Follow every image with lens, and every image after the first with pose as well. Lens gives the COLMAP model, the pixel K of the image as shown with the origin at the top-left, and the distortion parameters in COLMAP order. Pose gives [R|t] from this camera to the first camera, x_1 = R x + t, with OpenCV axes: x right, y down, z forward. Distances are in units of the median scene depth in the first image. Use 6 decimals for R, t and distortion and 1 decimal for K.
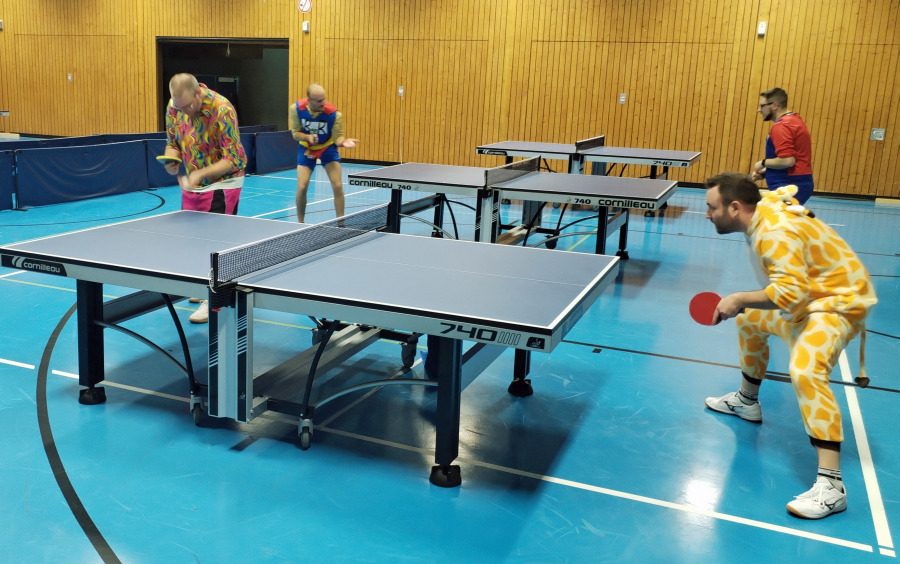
lens RADIAL K [[871.2, 0, 369.0], [0, 871.2, 283.4], [0, 0, 1]] dist [0.005325, 0.000000]
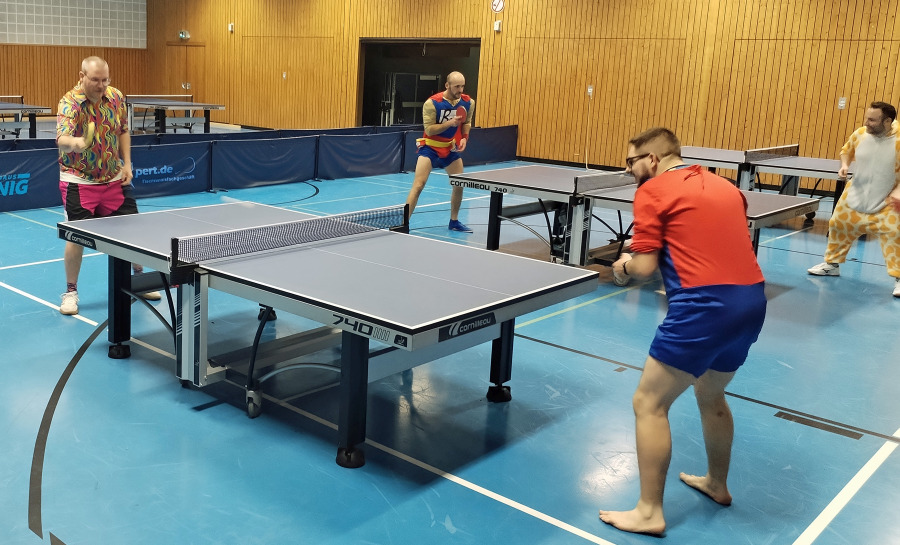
lens RADIAL K [[881.7, 0, 298.5], [0, 881.7, 236.8], [0, 0, 1]] dist [-0.015424, 0.000000]
pose [[0.933145, 0.067777, -0.353054, 0.185480], [-0.083871, 0.996011, -0.030470, -0.006472], [0.349581, 0.058044, 0.935106, -0.028835]]
